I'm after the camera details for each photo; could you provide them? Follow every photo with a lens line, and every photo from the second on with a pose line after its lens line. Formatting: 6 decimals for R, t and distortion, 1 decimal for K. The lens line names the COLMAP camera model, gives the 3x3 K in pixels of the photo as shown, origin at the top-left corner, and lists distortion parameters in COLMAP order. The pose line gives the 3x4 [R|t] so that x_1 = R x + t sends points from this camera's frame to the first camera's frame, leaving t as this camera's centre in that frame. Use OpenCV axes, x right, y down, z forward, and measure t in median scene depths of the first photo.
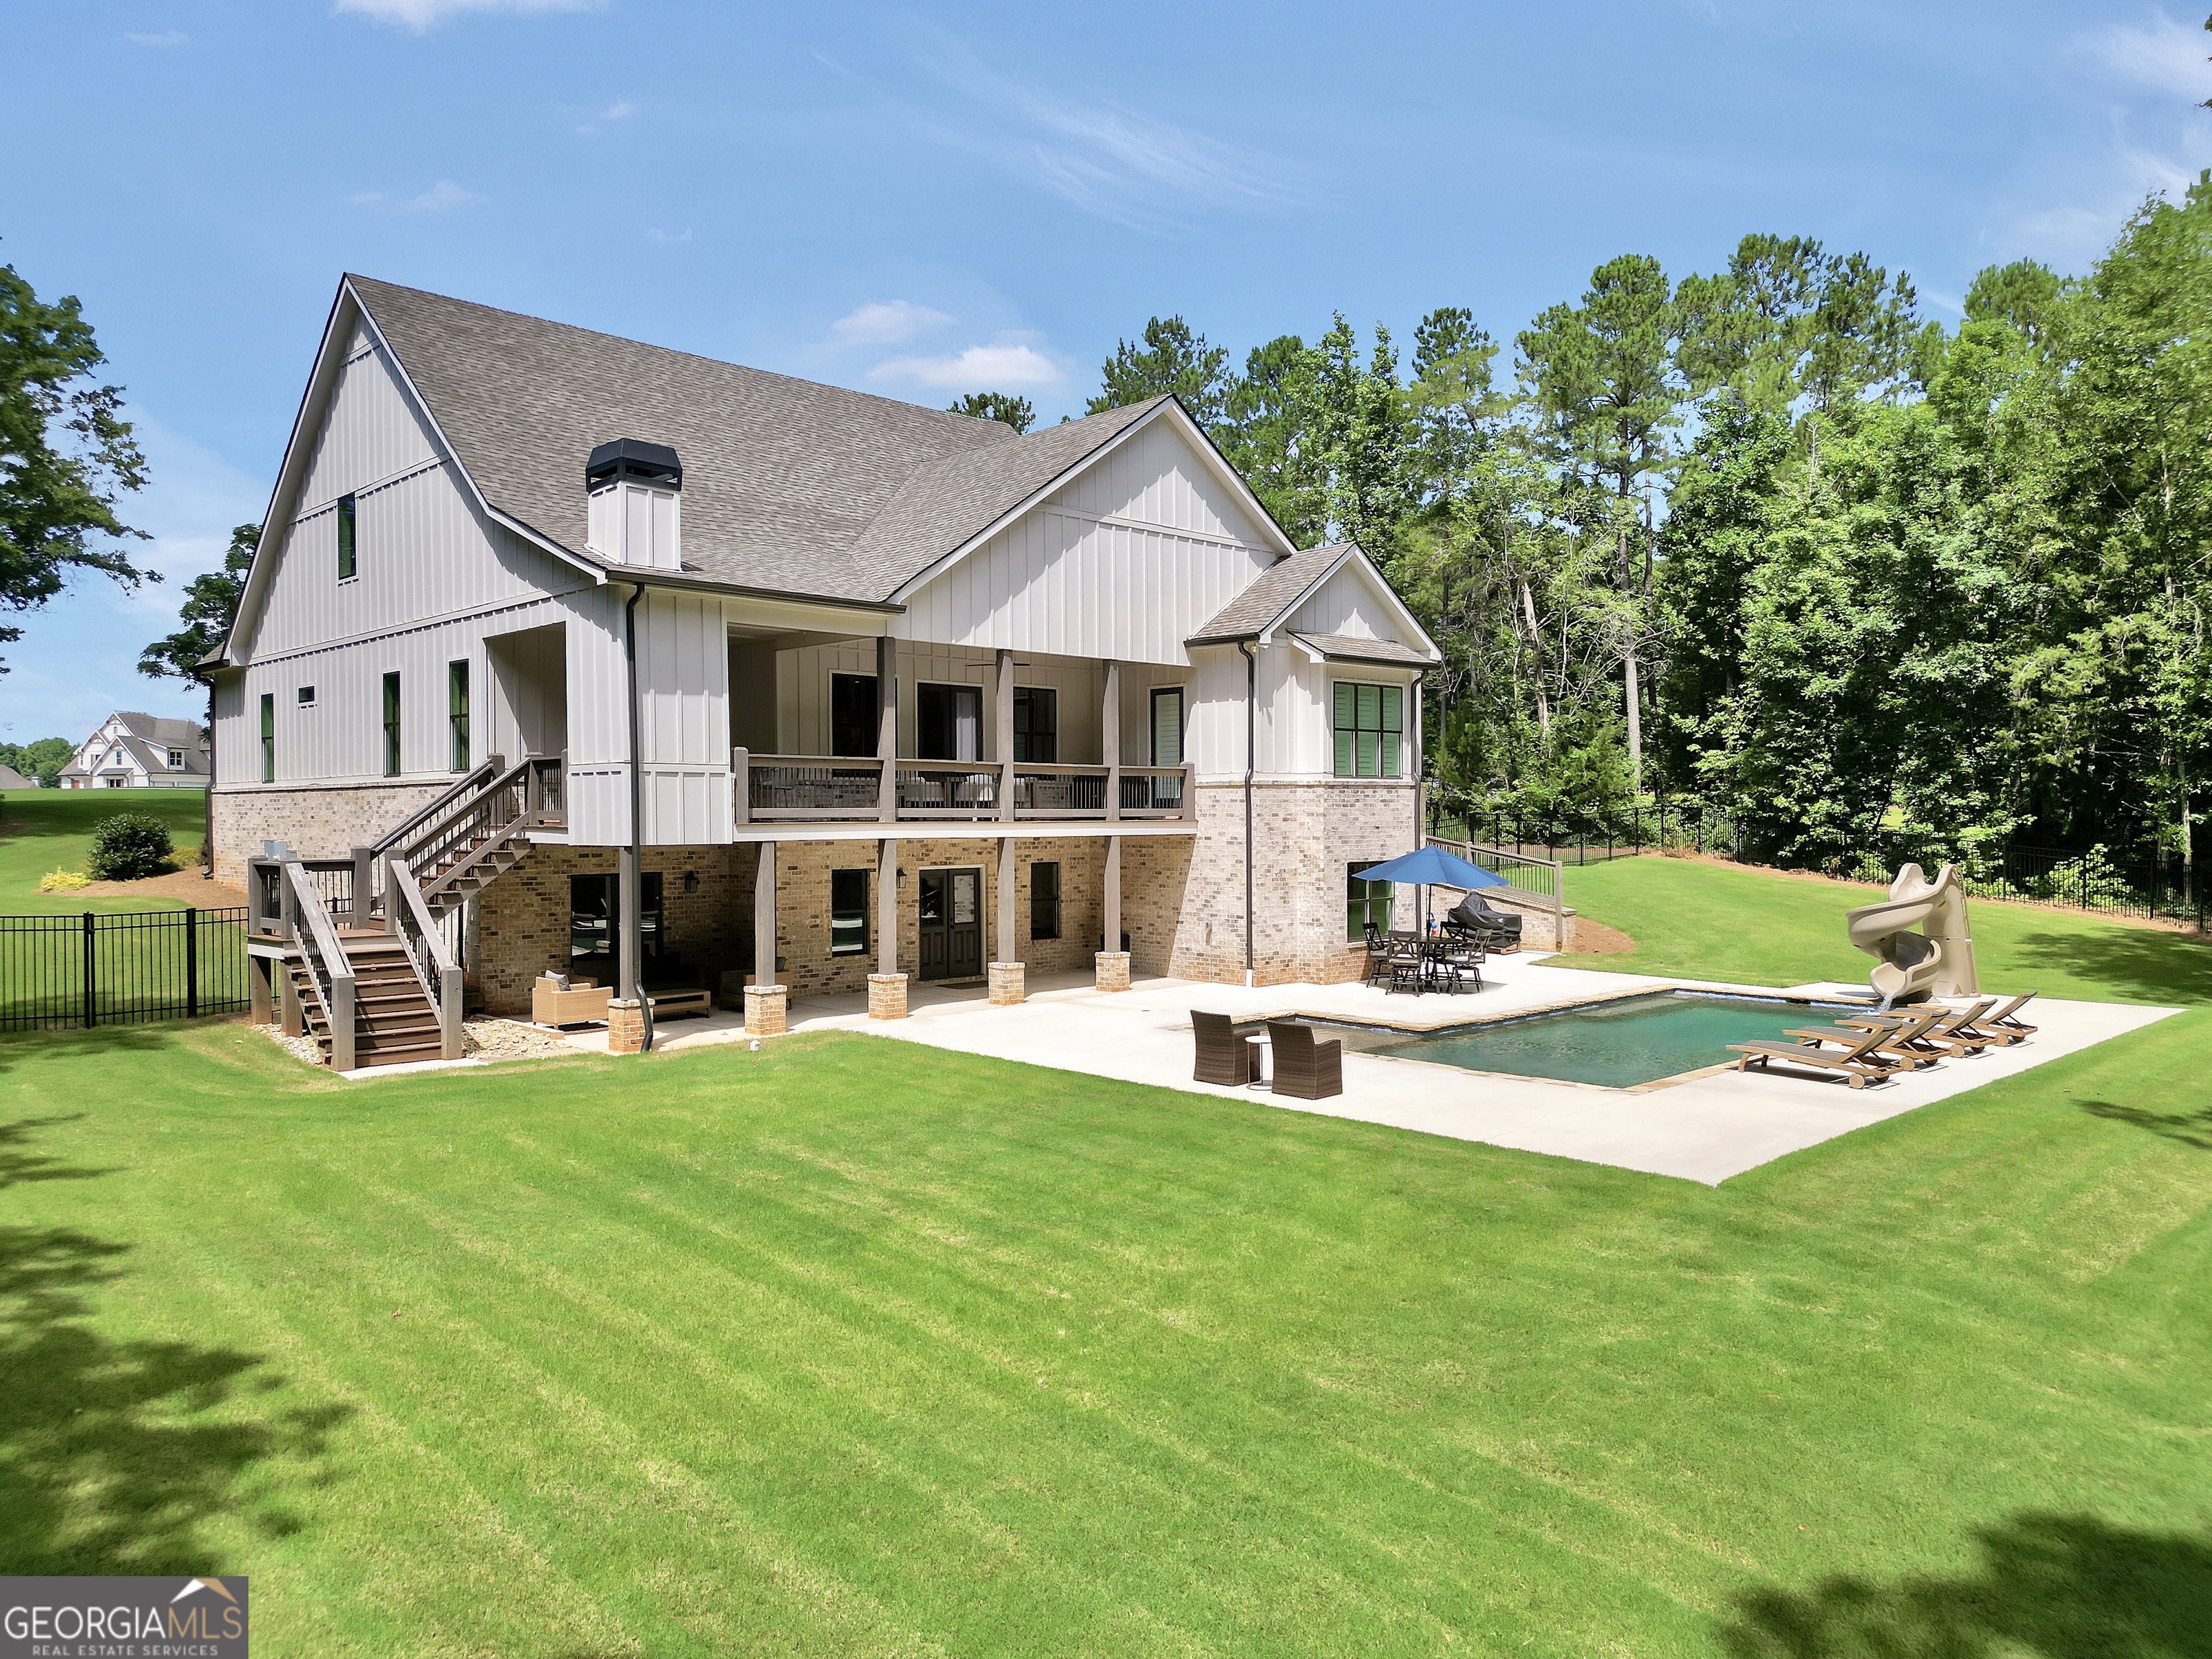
lens RADIAL K [[1551.8, 0, 1106.0], [0, 1551.8, 829.5], [0, 0, 1]] dist [0.051811, -0.002198]
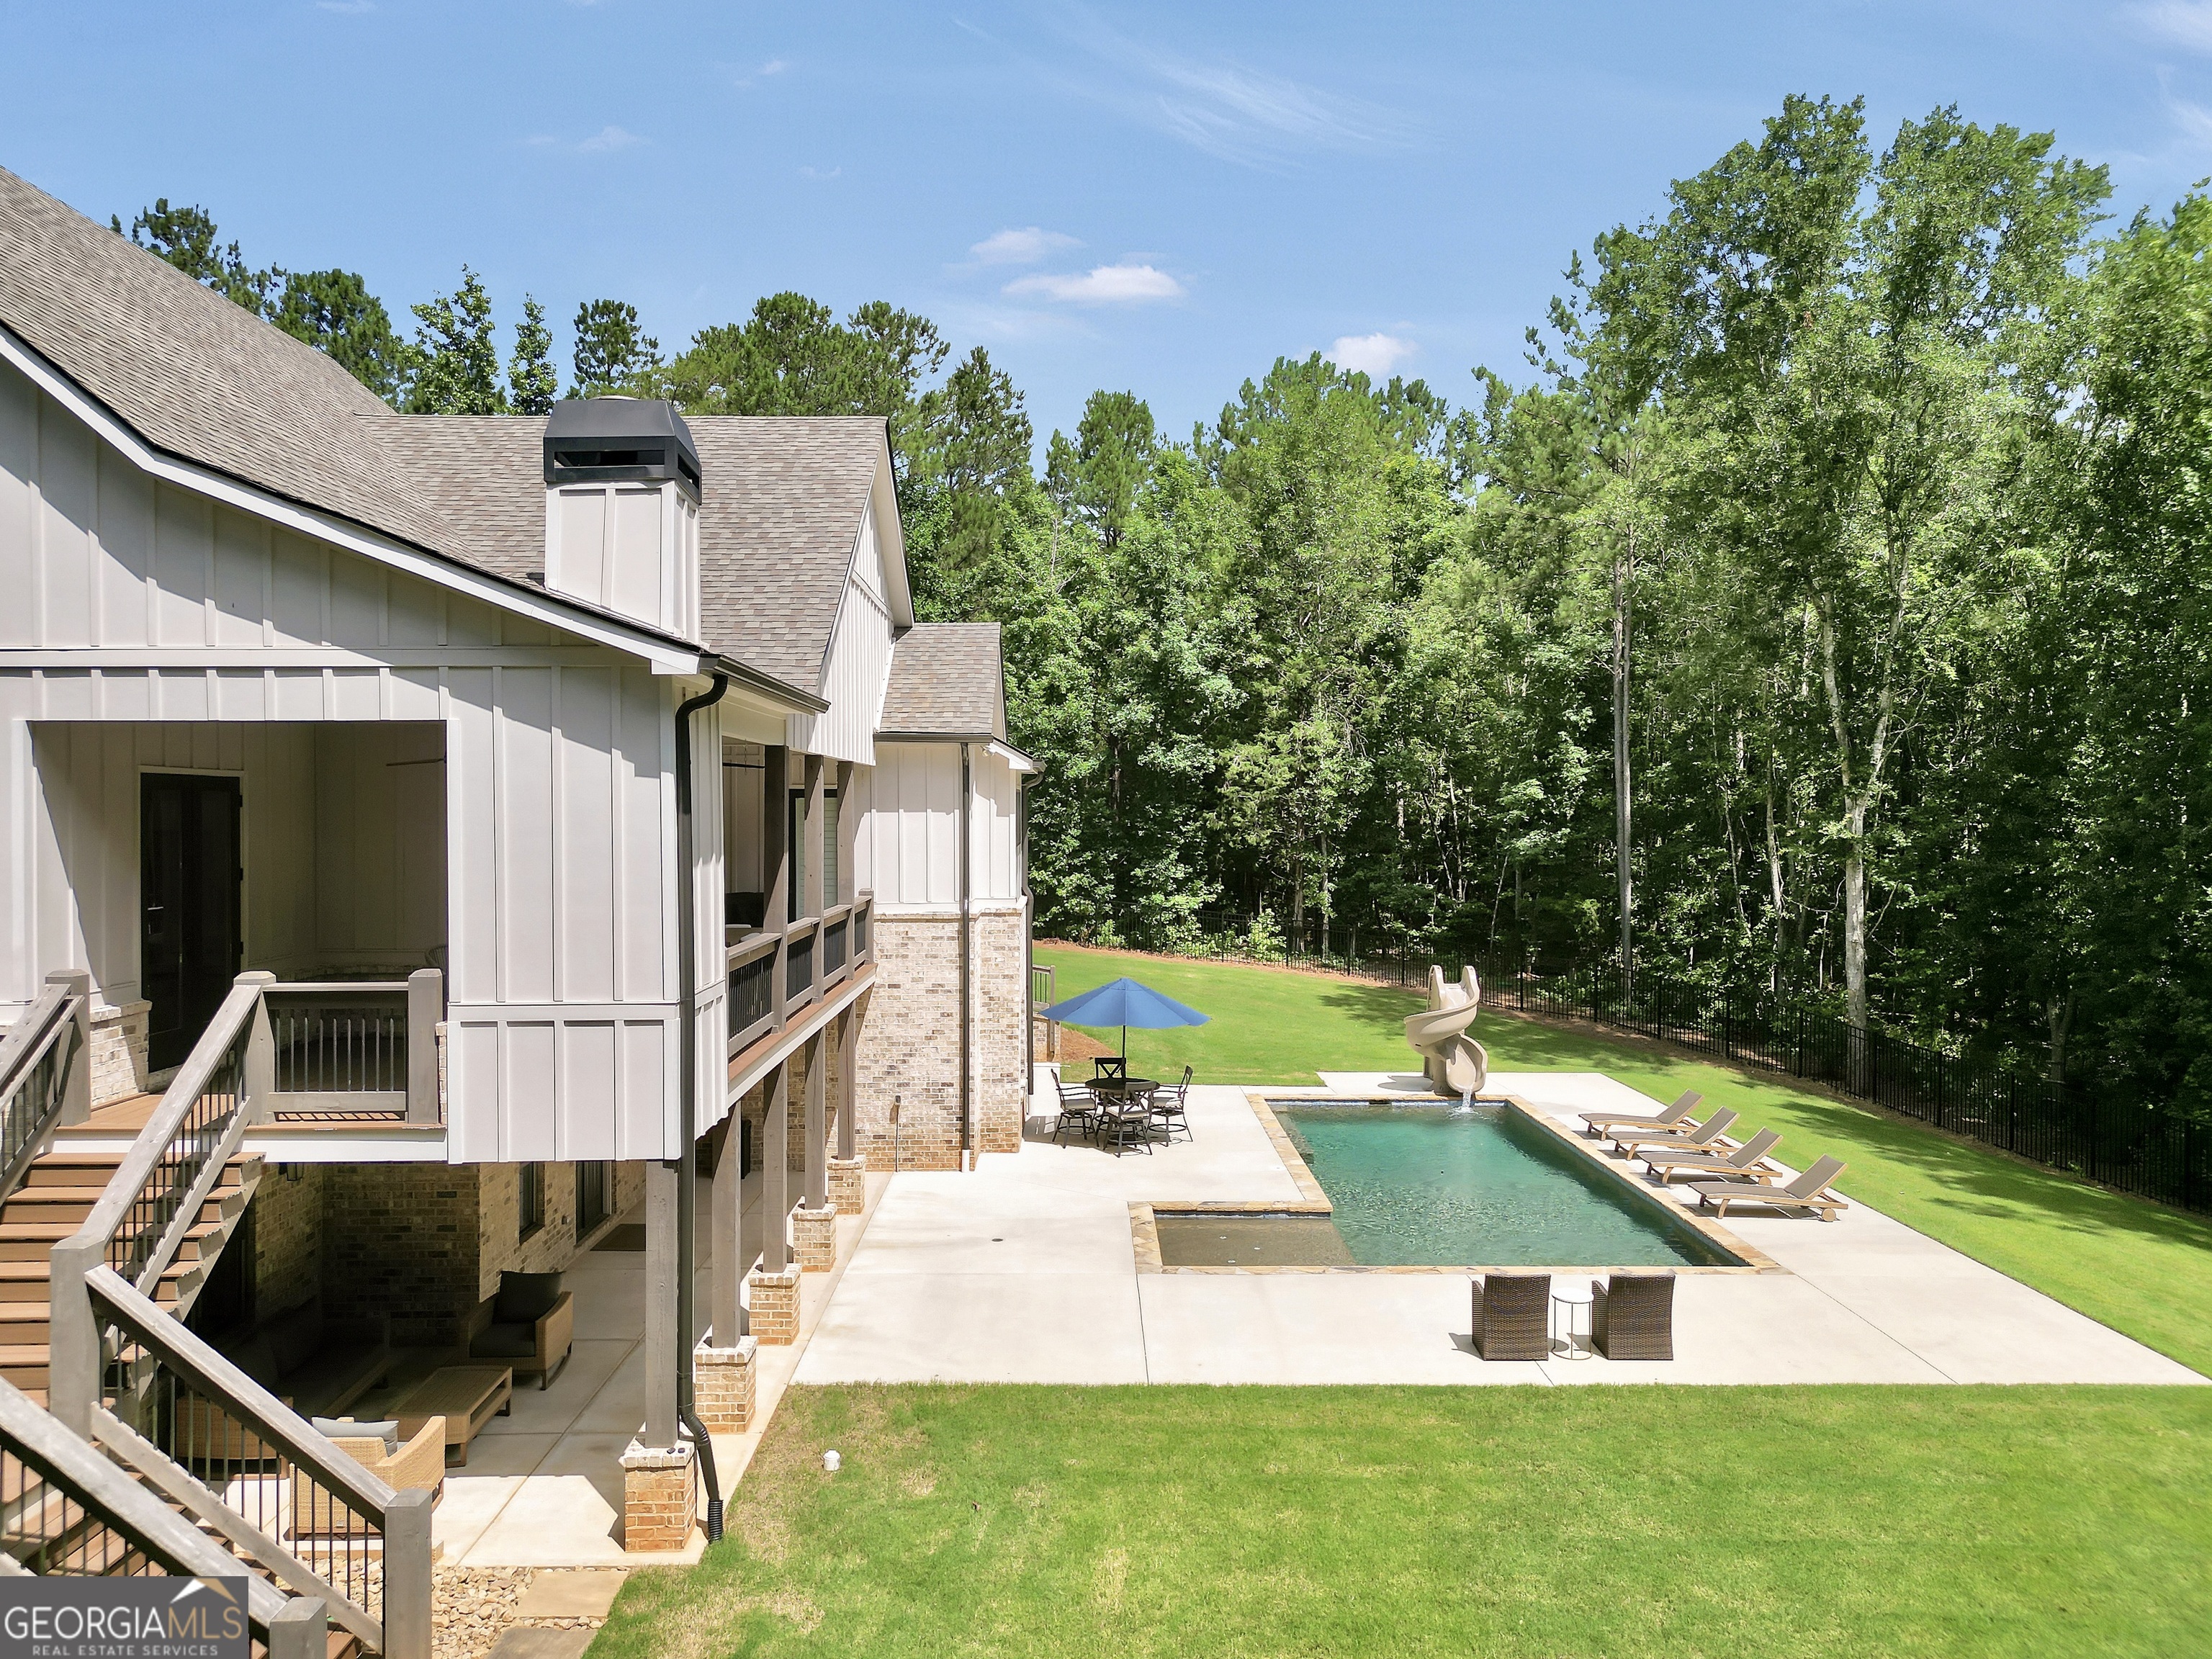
lens RADIAL K [[1559.3, 0, 1104.0], [0, 1559.3, 799.5], [0, 0, 1]] dist [0.179767, -0.241655]
pose [[0.689458, 0.006706, 0.724294, -0.331544], [0.008286, 0.999819, -0.017144, -0.056500], [-0.724278, 0.017822, 0.689278, 0.282140]]
